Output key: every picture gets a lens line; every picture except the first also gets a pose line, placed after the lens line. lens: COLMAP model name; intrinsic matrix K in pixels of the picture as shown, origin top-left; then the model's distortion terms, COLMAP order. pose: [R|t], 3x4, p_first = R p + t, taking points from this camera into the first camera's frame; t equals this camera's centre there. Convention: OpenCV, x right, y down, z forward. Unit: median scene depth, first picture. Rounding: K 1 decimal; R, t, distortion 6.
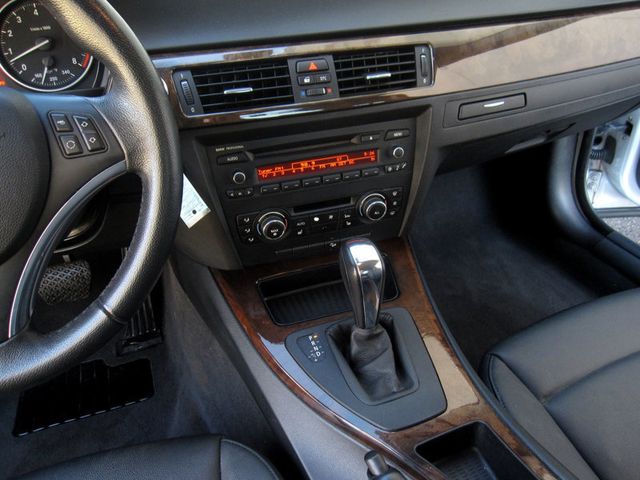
lens RADIAL K [[527.4, 0, 320.0], [0, 527.4, 240.0], [0, 0, 1]] dist [-0.079148, 0.041570]
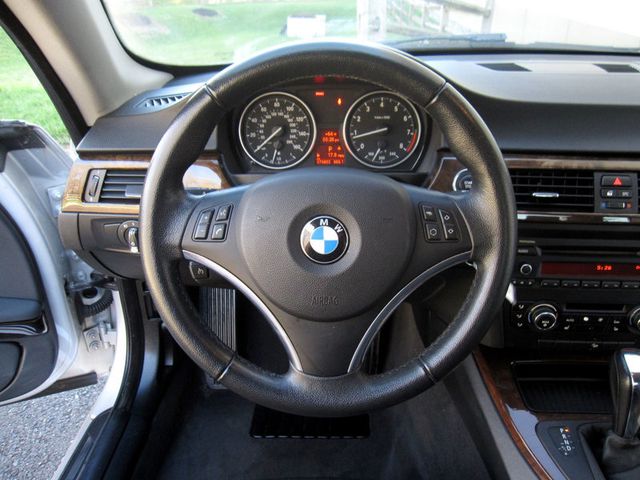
lens RADIAL K [[527.4, 0, 320.0], [0, 527.4, 240.0], [0, 0, 1]] dist [-0.079148, 0.041570]
pose [[0.924364, 0.180724, -0.335991, -0.193281], [-0.212267, 0.975409, -0.059323, -0.020965], [0.317008, 0.126156, 0.939995, -0.169314]]
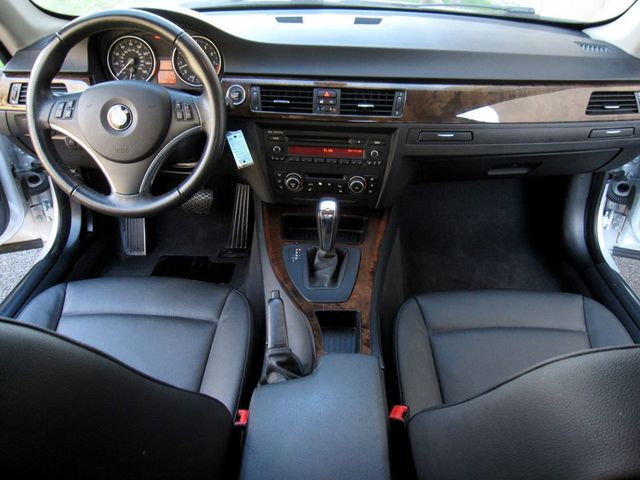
lens RADIAL K [[527.4, 0, 320.0], [0, 527.4, 240.0], [0, 0, 1]] dist [-0.079148, 0.041570]
pose [[0.919507, 0.237326, -0.313341, 0.602546], [-0.236925, 0.970706, 0.039954, 0.072496], [0.313644, 0.037500, 0.948800, -0.623431]]
